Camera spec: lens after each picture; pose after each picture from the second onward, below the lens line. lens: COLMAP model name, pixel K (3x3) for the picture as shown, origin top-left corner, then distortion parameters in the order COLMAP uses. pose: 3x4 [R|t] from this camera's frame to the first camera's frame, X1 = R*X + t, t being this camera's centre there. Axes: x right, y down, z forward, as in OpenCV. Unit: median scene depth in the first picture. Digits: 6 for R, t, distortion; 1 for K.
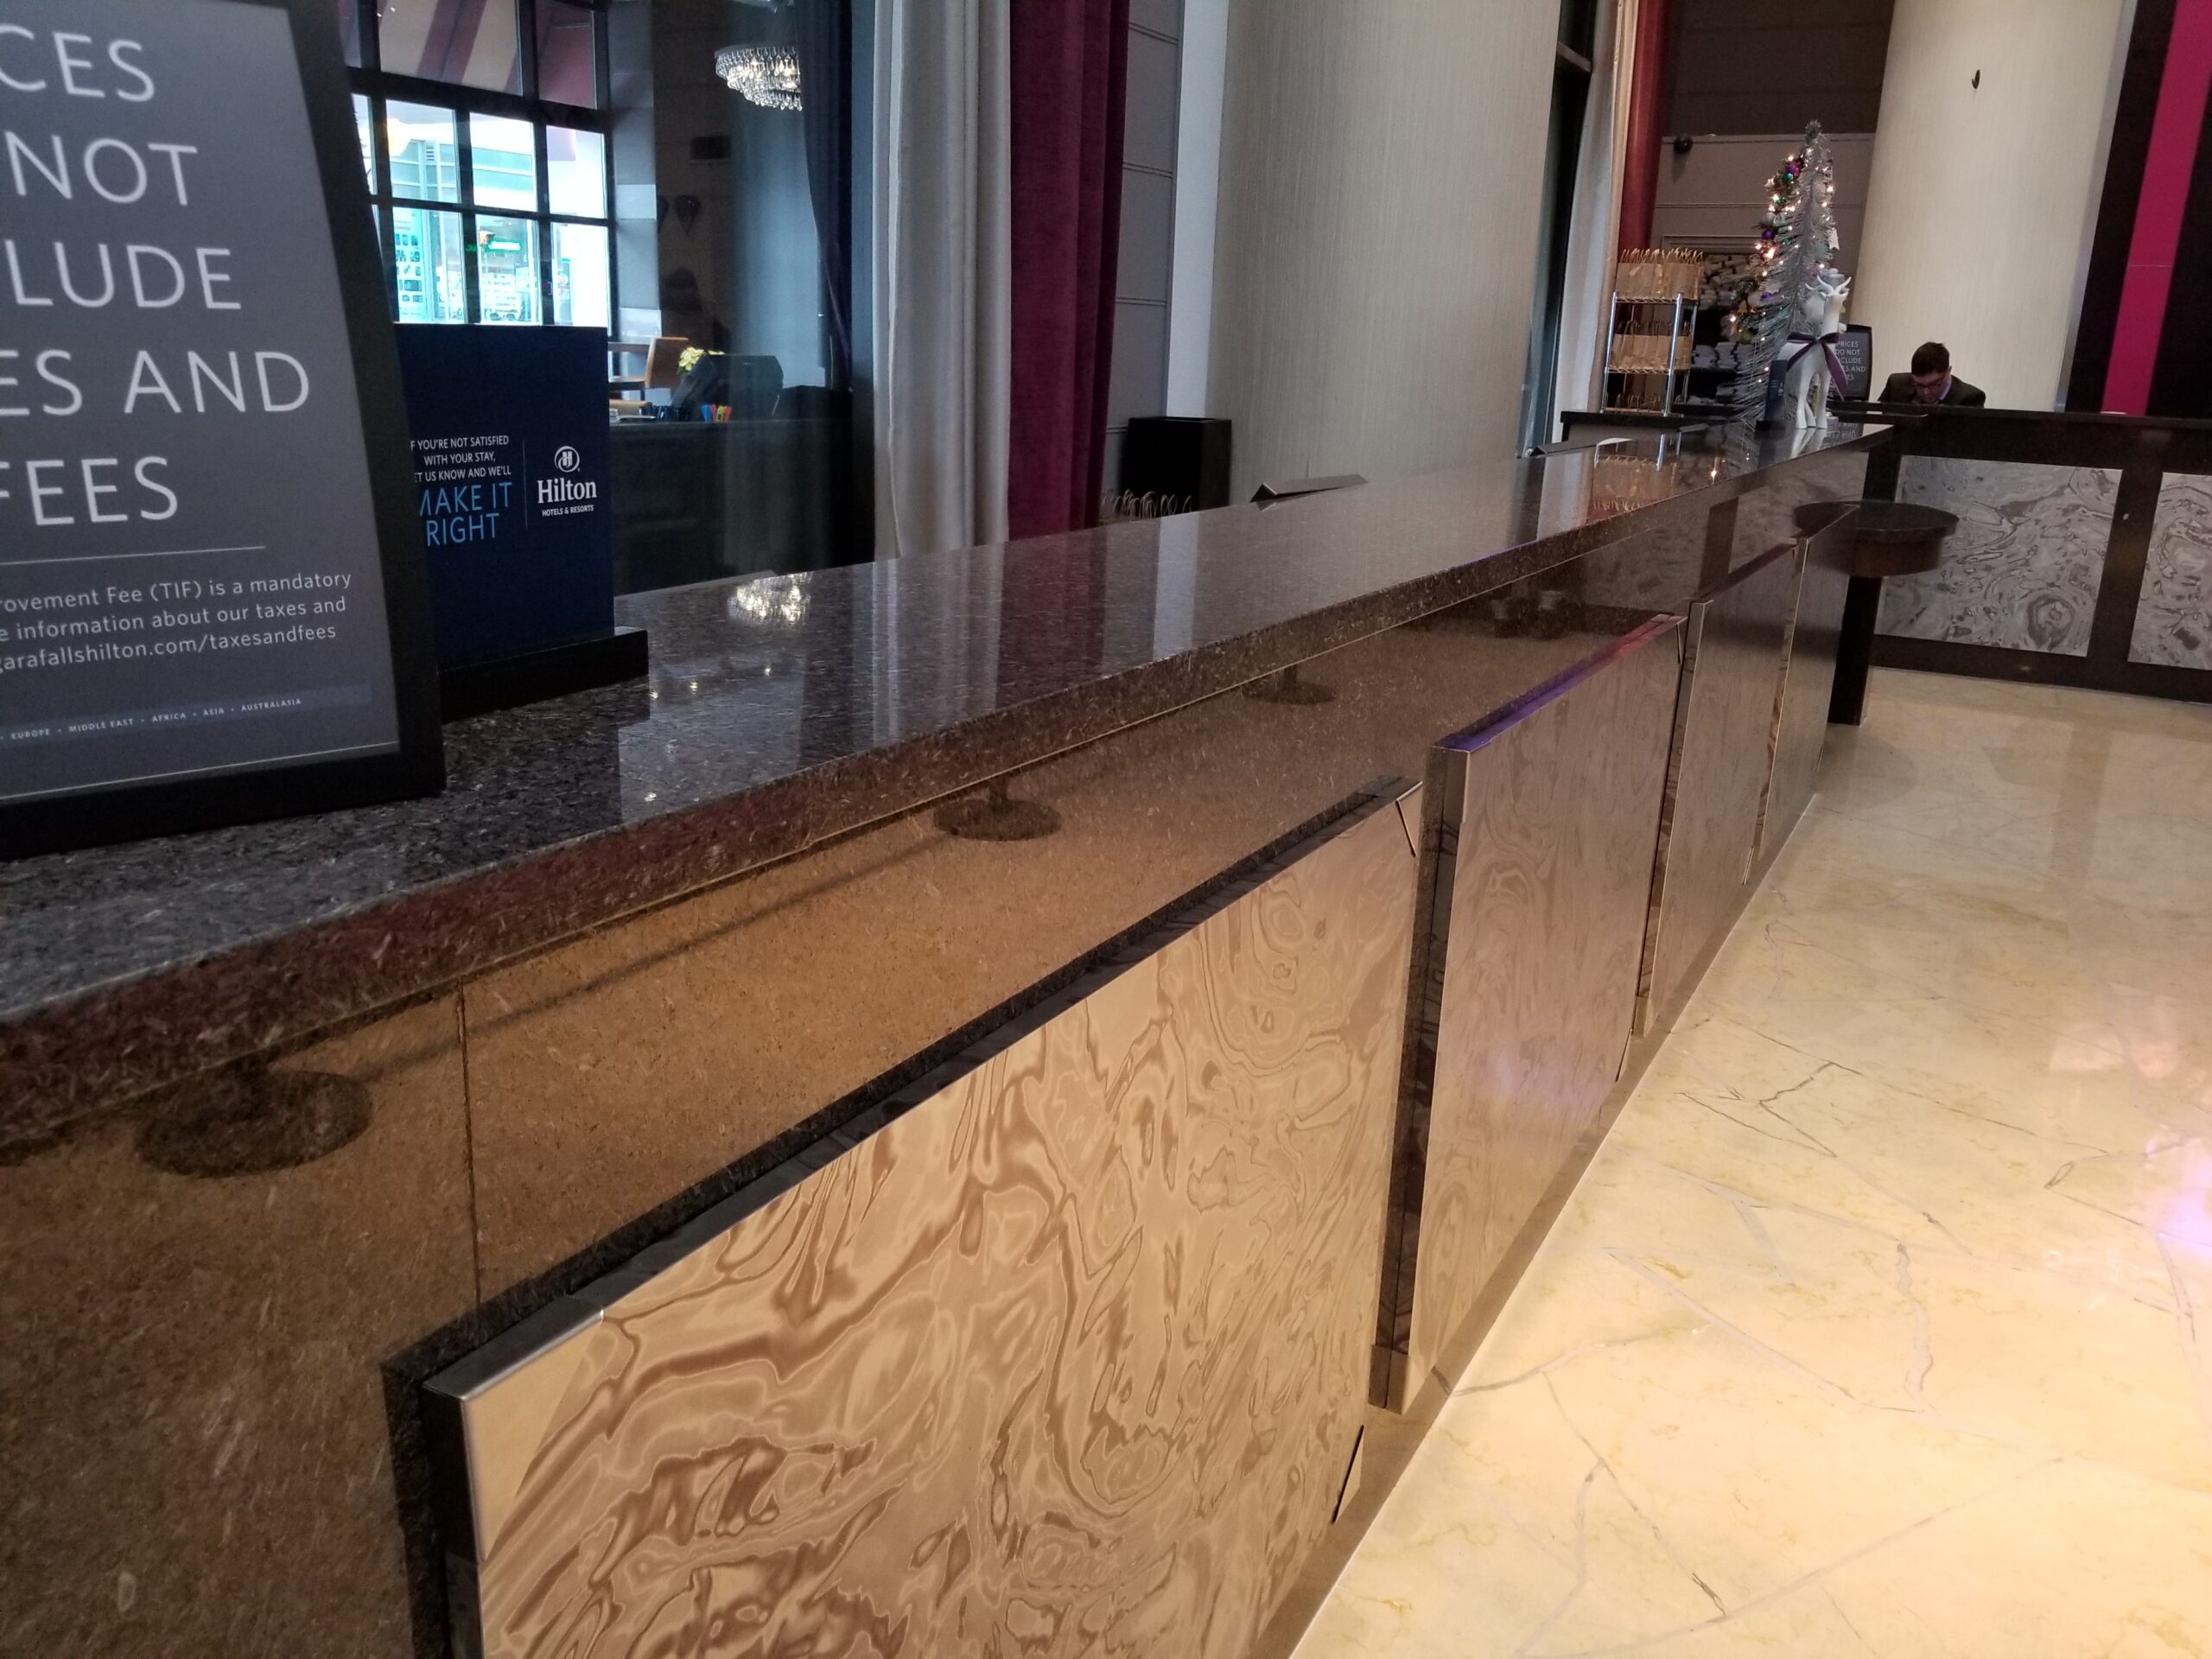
lens RADIAL K [[1711.1, 0, 1106.0], [0, 1711.1, 829.5], [0, 0, 1]] dist [0.009415, 0.001240]
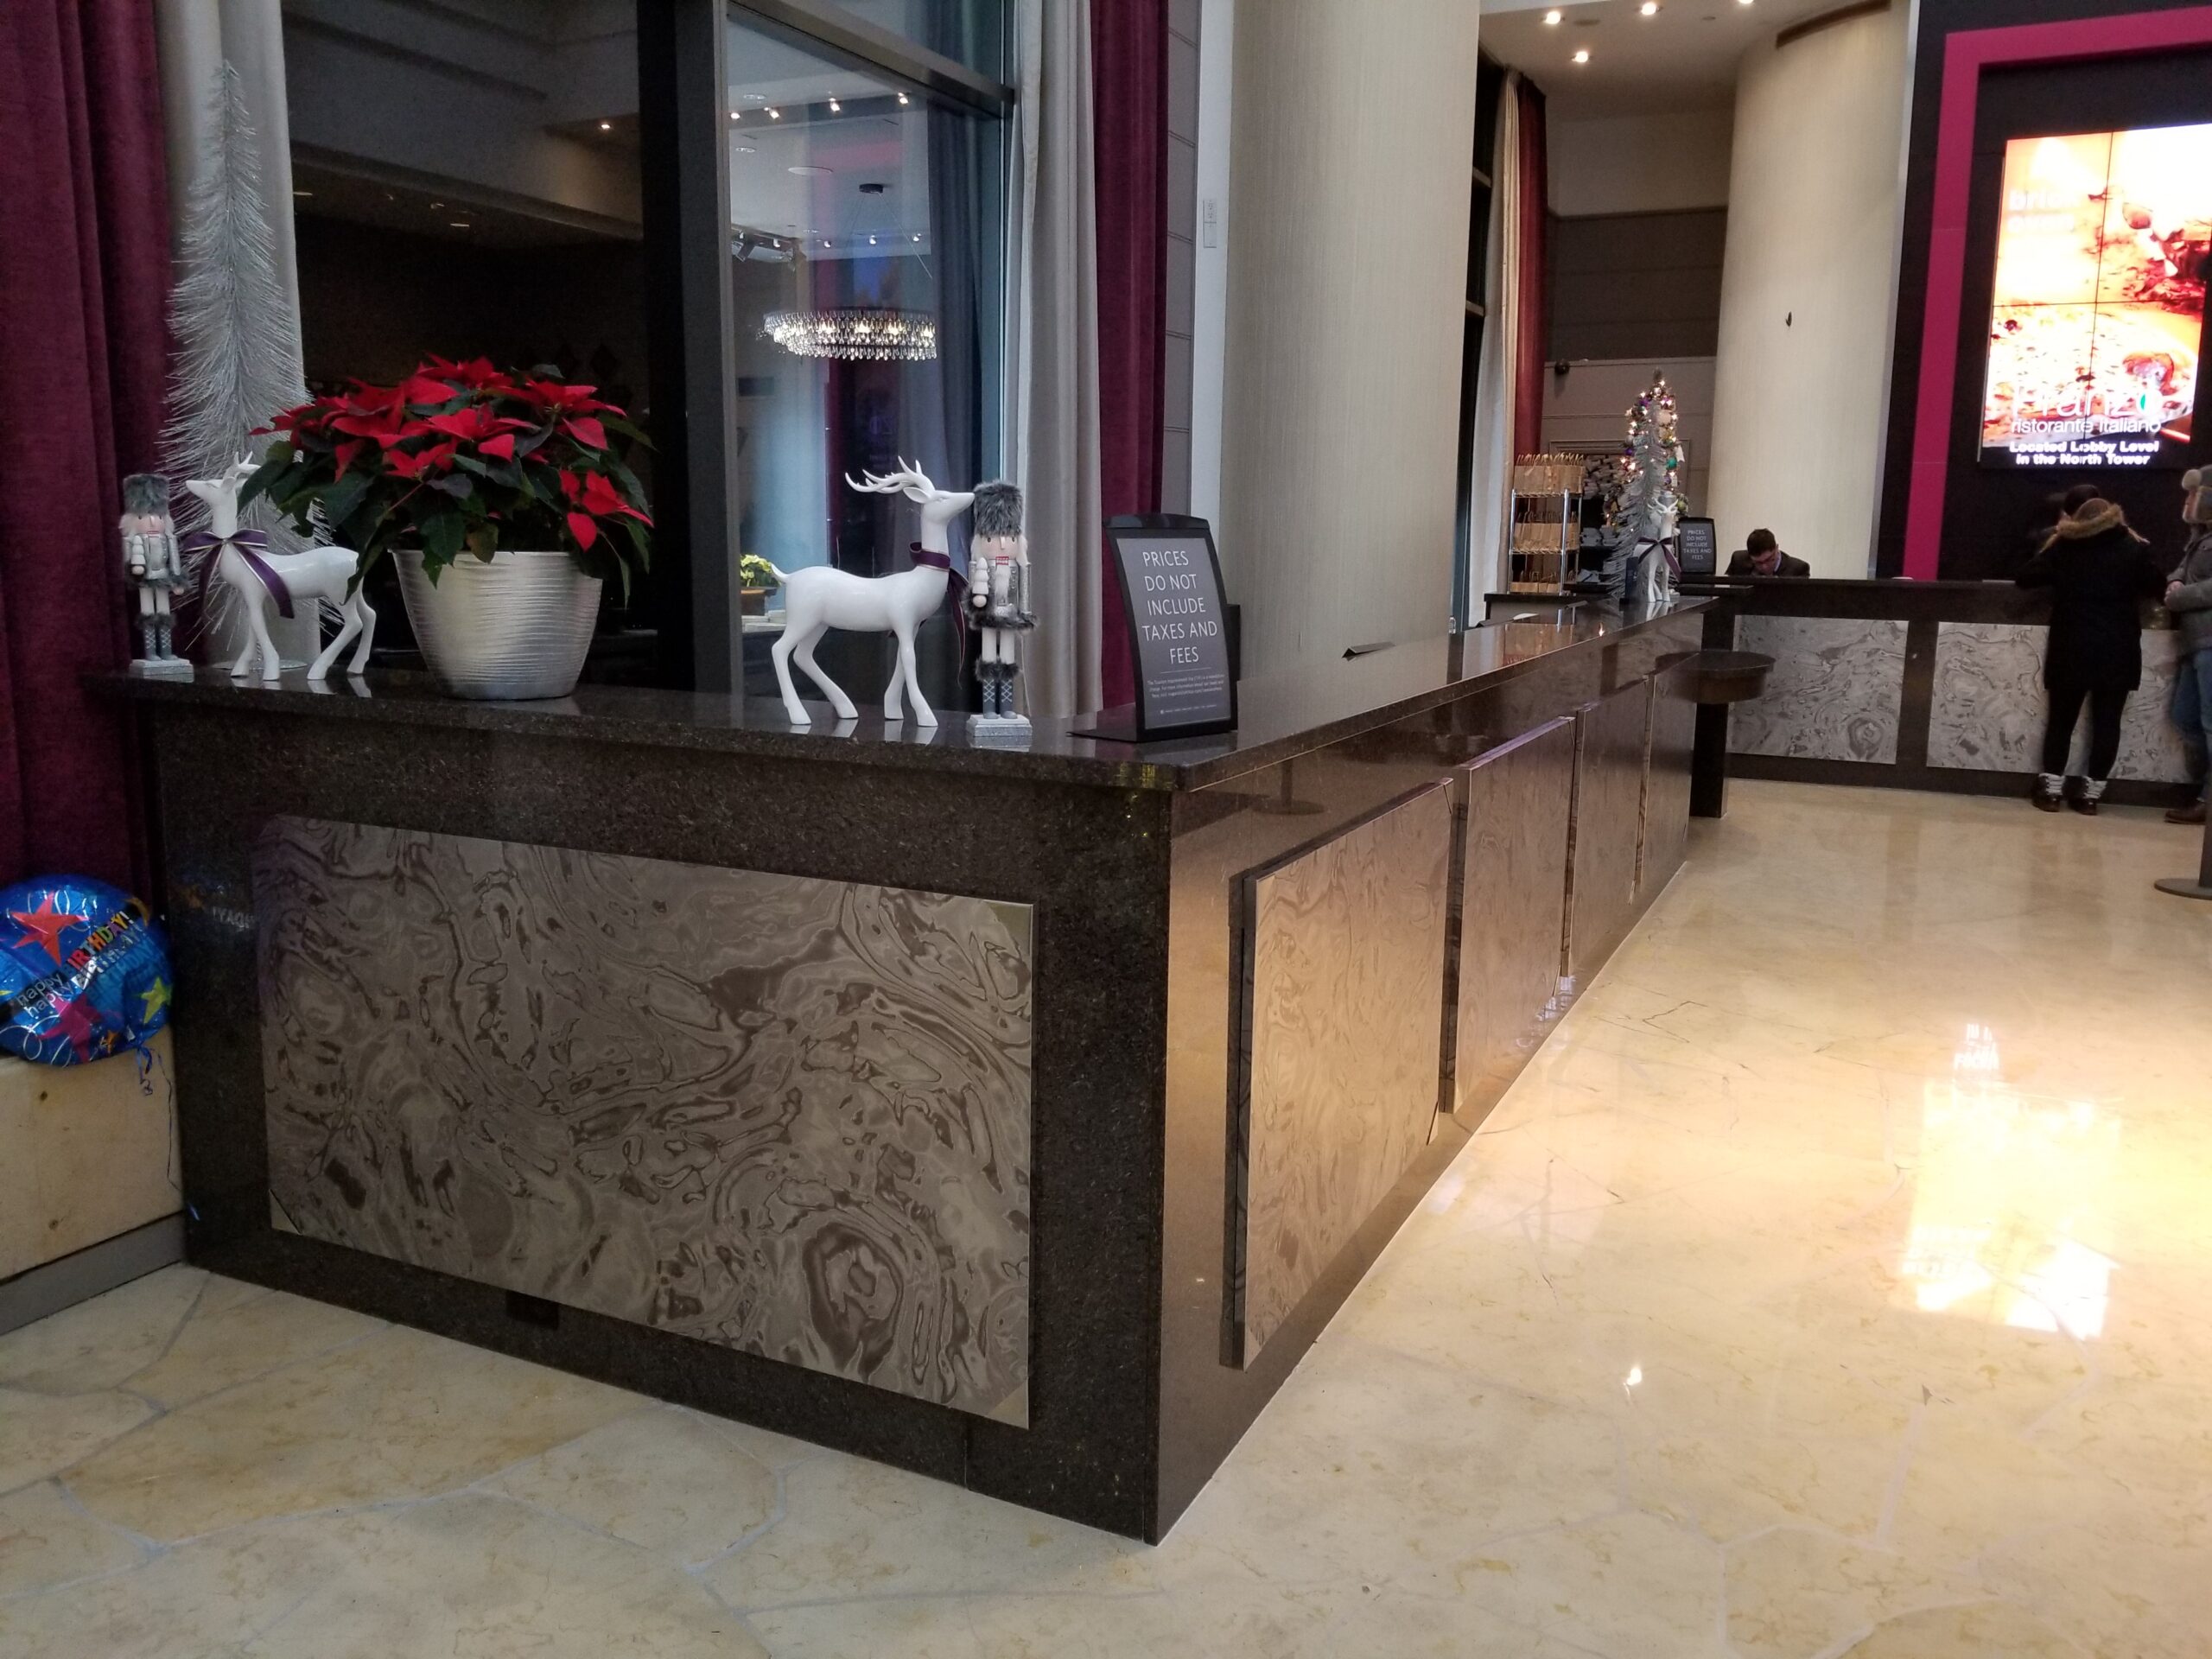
lens RADIAL K [[1716.0, 0, 1106.0], [0, 1716.0, 829.5], [0, 0, 1]] dist [0.054710, -0.003234]
pose [[0.998359, -0.034811, 0.045459, -0.083346], [0.039188, 0.994292, -0.099237, 0.054654], [-0.041745, 0.100856, 0.994025, -0.268372]]
